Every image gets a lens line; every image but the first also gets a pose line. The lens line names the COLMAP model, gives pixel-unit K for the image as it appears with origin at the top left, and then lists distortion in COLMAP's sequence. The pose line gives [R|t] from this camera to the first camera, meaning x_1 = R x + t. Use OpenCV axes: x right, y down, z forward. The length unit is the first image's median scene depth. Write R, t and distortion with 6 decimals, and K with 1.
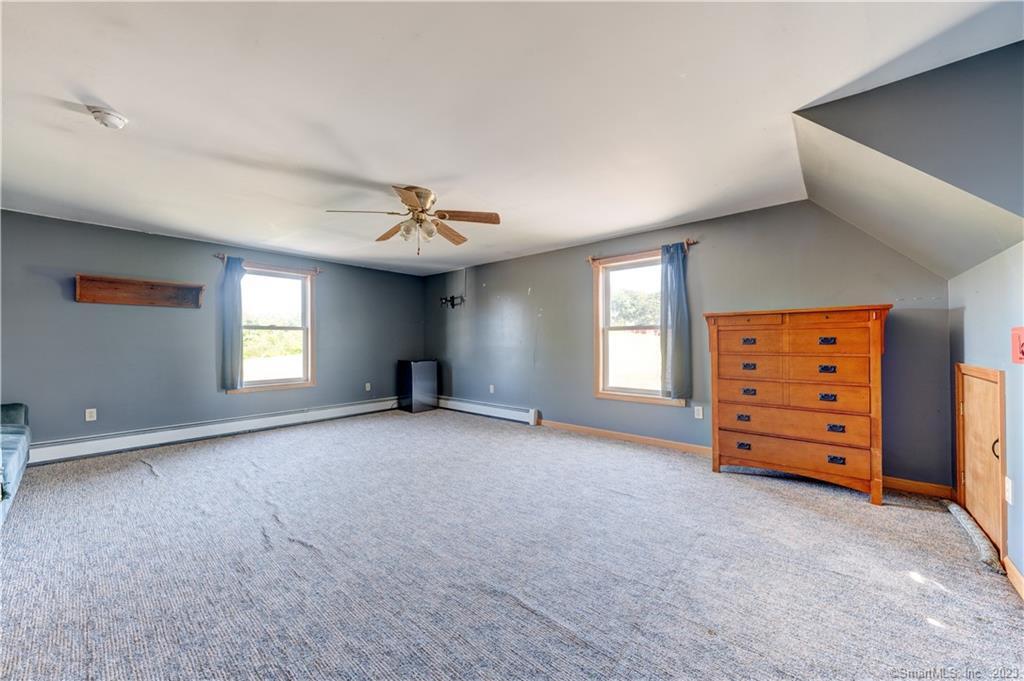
lens RADIAL K [[368.1, 0, 508.9], [0, 368.1, 339.9], [0, 0, 1]] dist [0.008667, -0.000062]
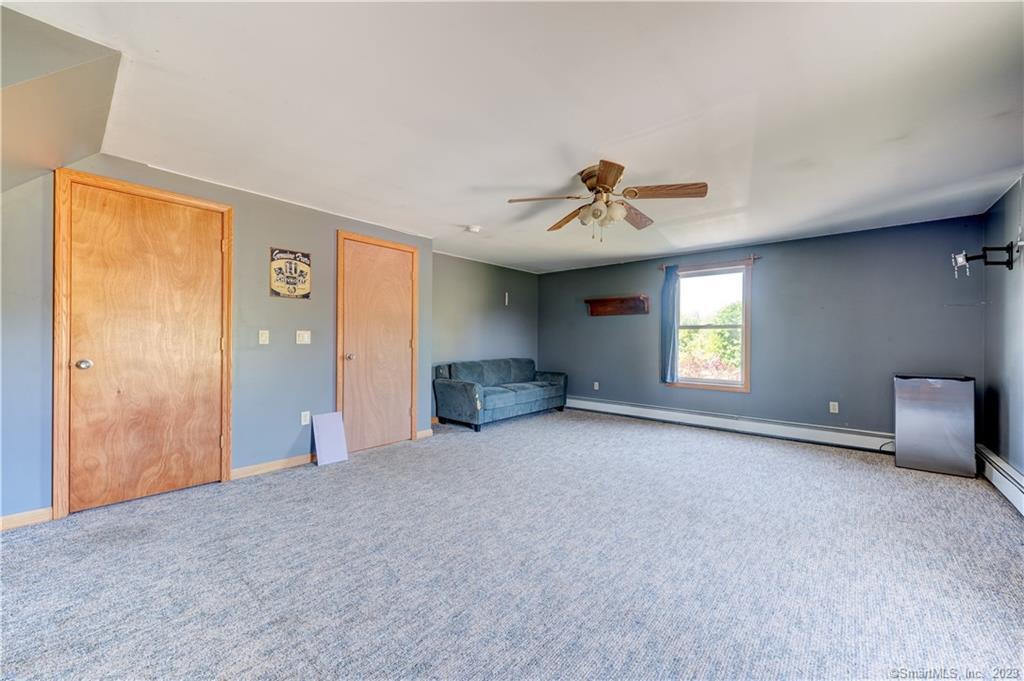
lens RADIAL K [[389.1, 0, 512.0], [0, 389.1, 340.5], [0, 0, 1]] dist [0.001522, 0.000155]
pose [[0.001910, 0.002831, -0.999994, 0.555573], [-0.000929, 0.999996, 0.002829, 0.002344], [0.999998, 0.000924, 0.001913, 0.642991]]
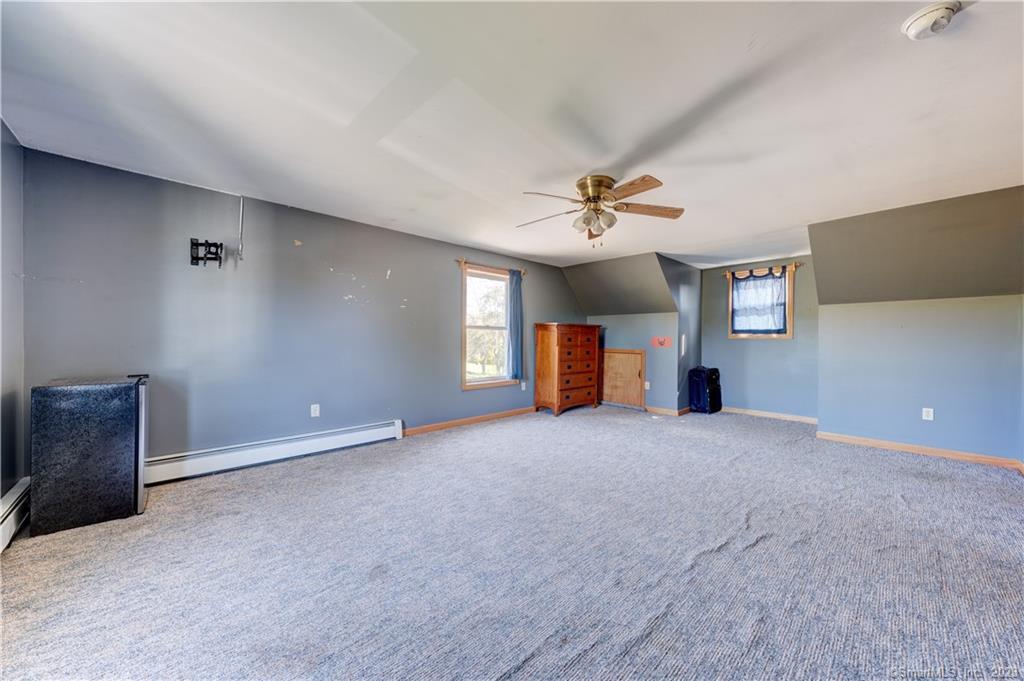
lens RADIAL K [[368.1, 0, 508.9], [0, 368.1, 339.9], [0, 0, 1]] dist [0.008667, -0.000062]
pose [[0.102454, 0.002370, 0.994735, -0.990494], [-0.015941, 0.999873, -0.000740, 0.008816], [-0.994610, -0.015781, 0.102479, 0.912705]]
